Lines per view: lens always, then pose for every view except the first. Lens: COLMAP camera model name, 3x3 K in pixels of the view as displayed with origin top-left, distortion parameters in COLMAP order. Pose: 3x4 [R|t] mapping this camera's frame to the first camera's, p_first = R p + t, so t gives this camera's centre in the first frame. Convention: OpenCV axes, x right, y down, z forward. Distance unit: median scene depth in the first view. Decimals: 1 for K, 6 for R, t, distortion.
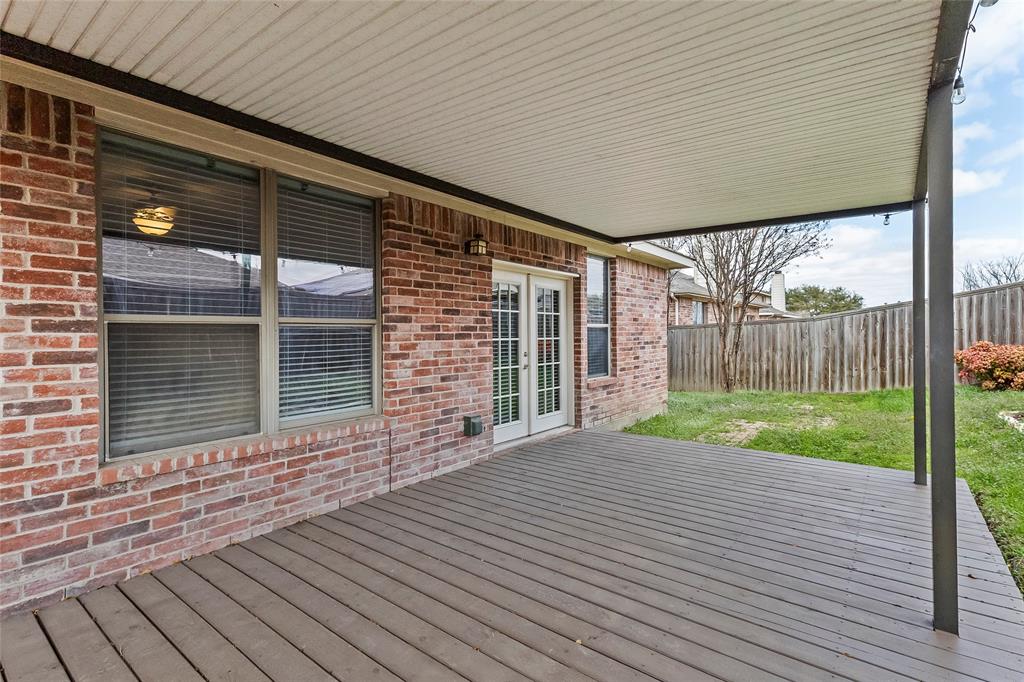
lens RADIAL K [[474.6, 0, 537.2], [0, 474.6, 325.8], [0, 0, 1]] dist [0.026307, -0.004319]
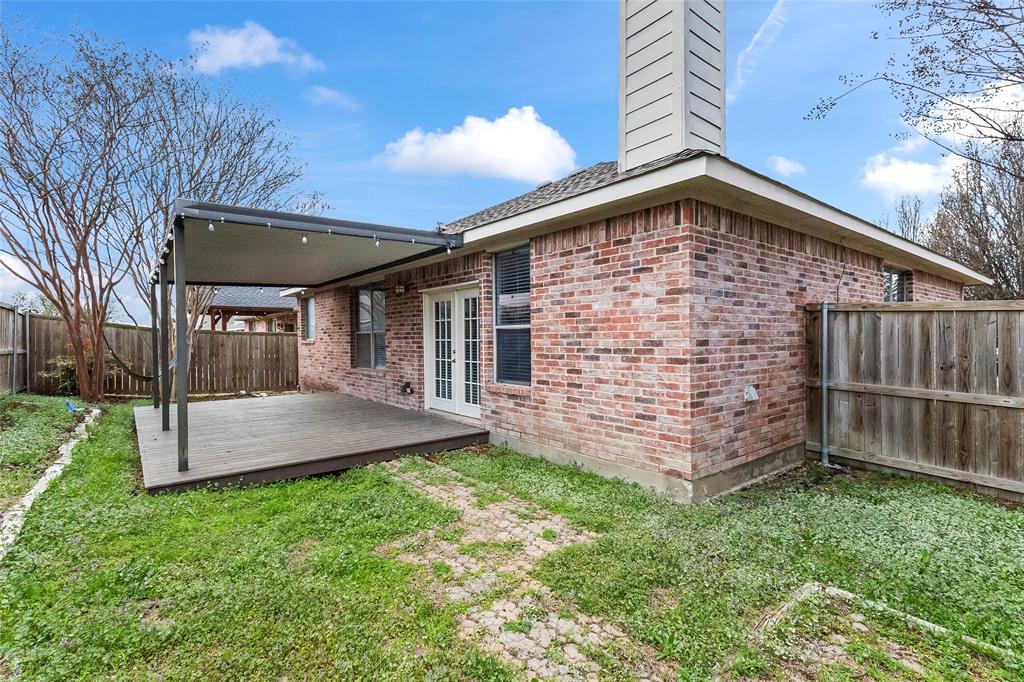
lens RADIAL K [[474.6, 0, 508.6], [0, 474.6, 340.1], [0, 0, 1]] dist [0.026307, -0.004319]
pose [[-0.253748, 0.008929, -0.967229, 1.486623], [0.020390, 0.999785, 0.003880, 0.030899], [0.967055, -0.018737, -0.253875, 1.811516]]
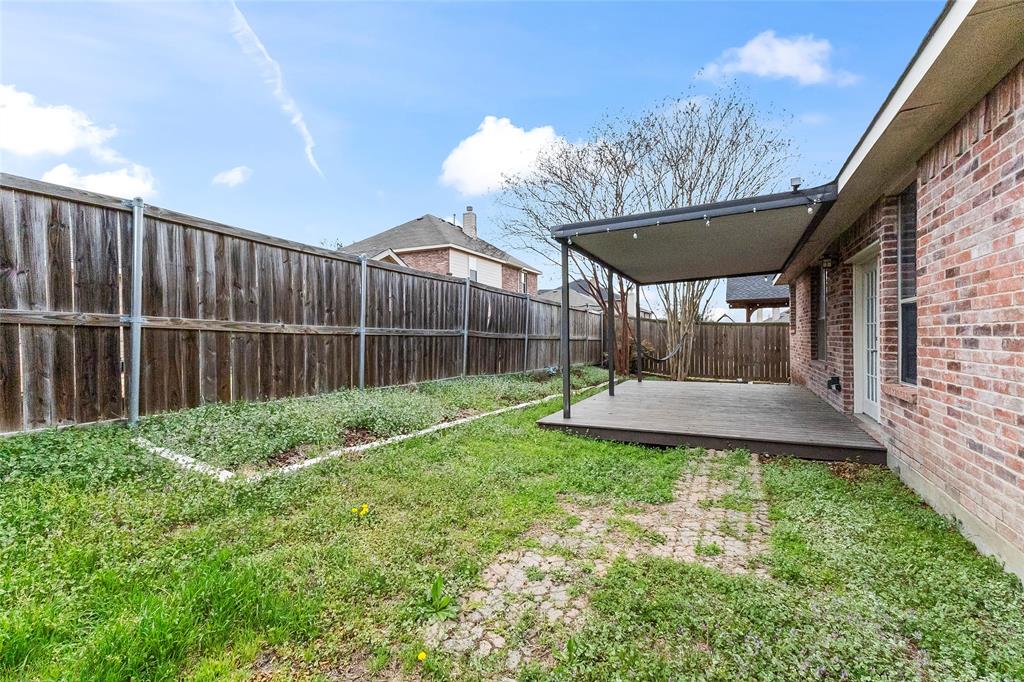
lens RADIAL K [[474.6, 0, 508.1], [0, 474.6, 342.4], [0, 0, 1]] dist [0.026307, -0.004319]
pose [[-0.983101, 0.012839, -0.182615, 1.107541], [0.013408, 0.999908, -0.001877, 0.071837], [0.182575, -0.004293, -0.983183, 2.242191]]
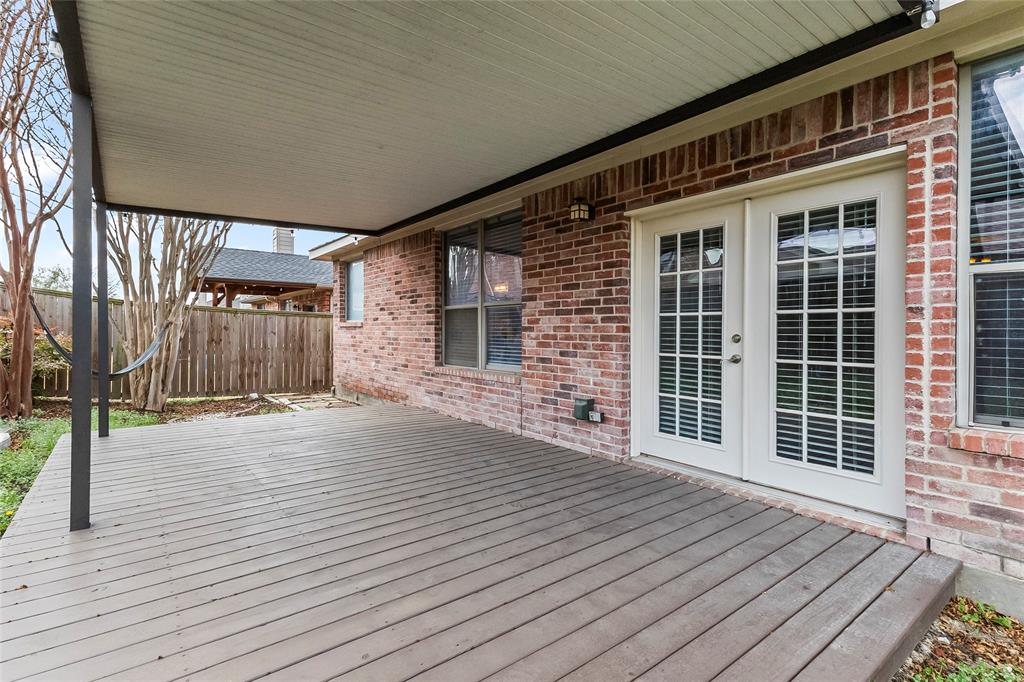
lens RADIAL K [[474.6, 0, 499.6], [0, 474.6, 332.7], [0, 0, 1]] dist [0.026307, -0.004319]
pose [[-0.272055, 0.000331, -0.962282, 0.766878], [0.003317, 0.999994, -0.000594, 0.063105], [0.962276, -0.003353, -0.272054, 1.073802]]
